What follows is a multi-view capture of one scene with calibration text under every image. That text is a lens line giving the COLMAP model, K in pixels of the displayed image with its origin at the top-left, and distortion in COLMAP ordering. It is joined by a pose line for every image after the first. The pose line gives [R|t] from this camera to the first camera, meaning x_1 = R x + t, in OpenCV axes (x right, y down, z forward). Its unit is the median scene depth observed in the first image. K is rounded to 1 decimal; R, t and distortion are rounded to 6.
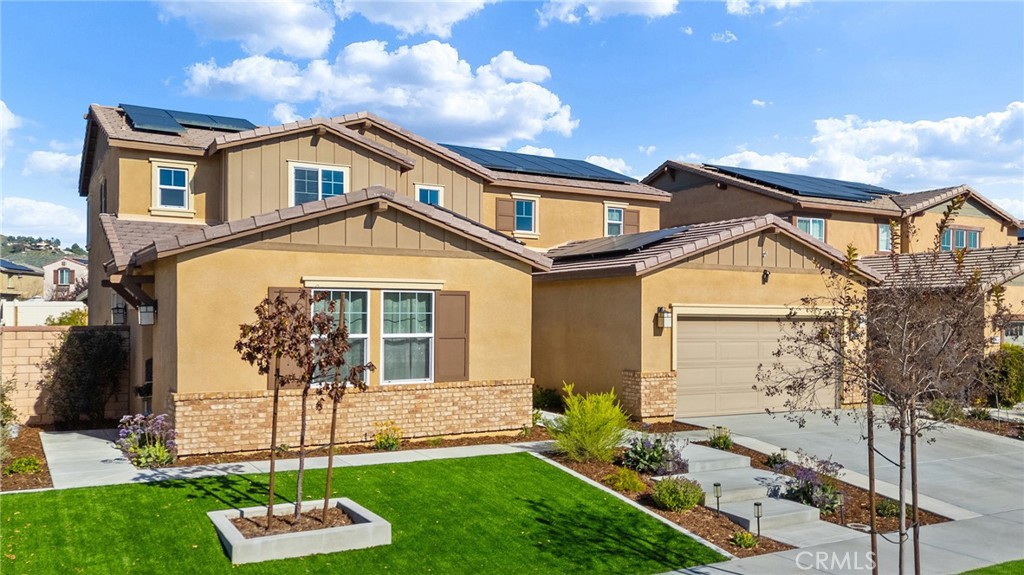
lens RADIAL K [[866.8, 0, 577.2], [0, 866.8, 310.9], [0, 0, 1]] dist [0.062629, -0.011409]
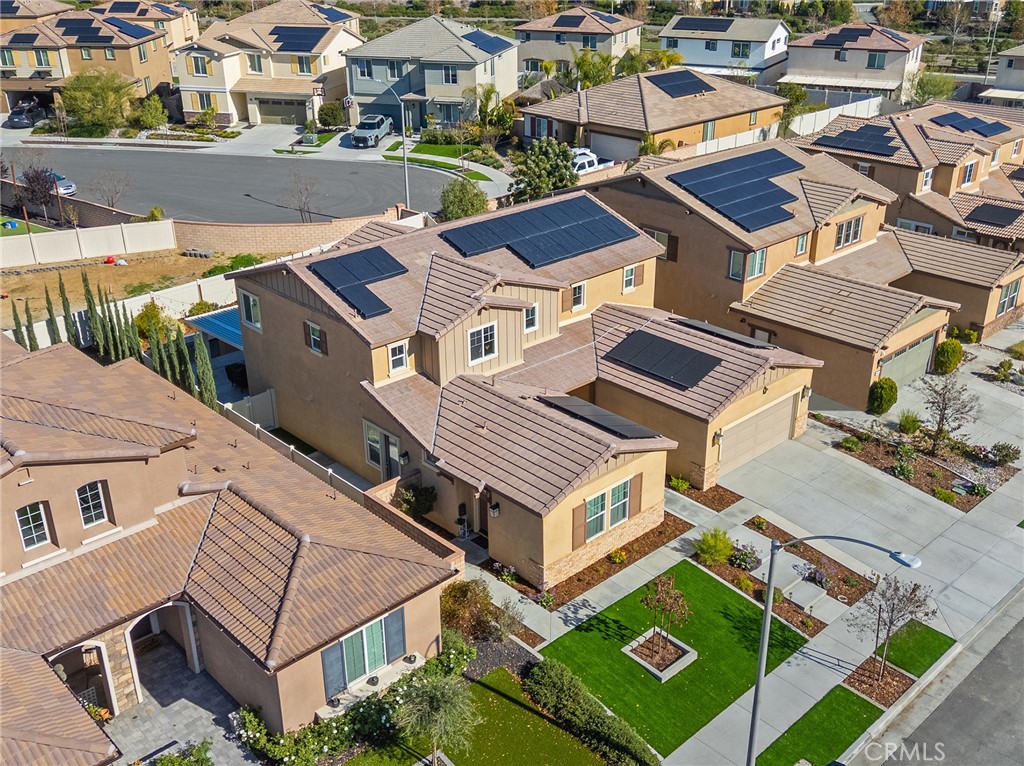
lens RADIAL K [[977.8, 0, 514.0], [0, 977.8, 361.8], [0, 0, 1]] dist [0.051865, 0.000927]
pose [[0.982421, -0.087416, 0.164946, -0.633727], [0.011499, 0.910245, 0.413910, -0.977858], [-0.186324, -0.404737, 0.895249, -0.668366]]
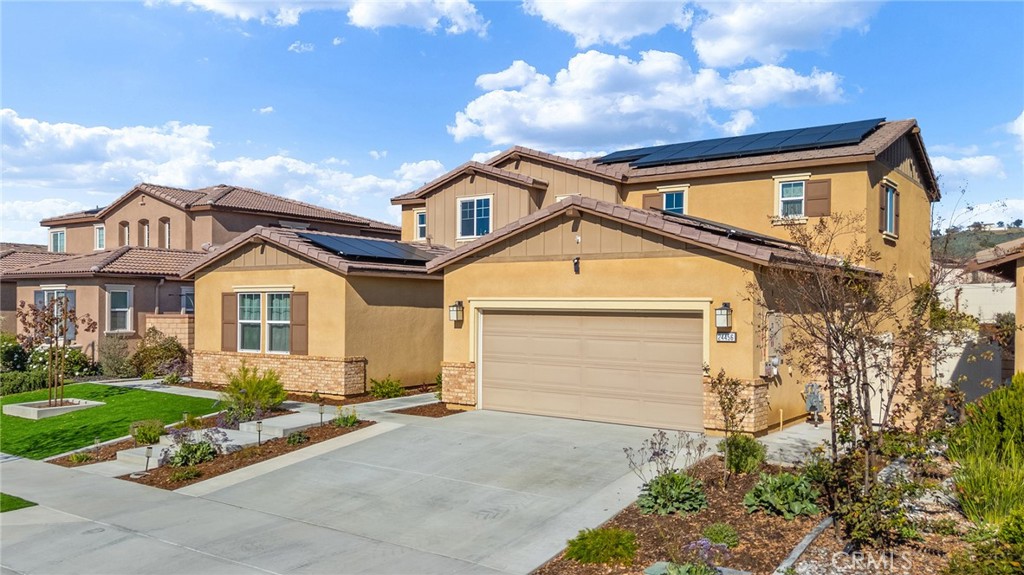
lens RADIAL K [[823.9, 0, 466.1], [0, 823.9, 293.9], [0, 0, 1]] dist [0.061179, -0.005499]
pose [[0.354558, -0.018173, -0.934858, 1.047228], [0.002038, 0.999824, -0.018663, 0.005571], [0.935032, 0.004712, 0.354532, 0.654807]]
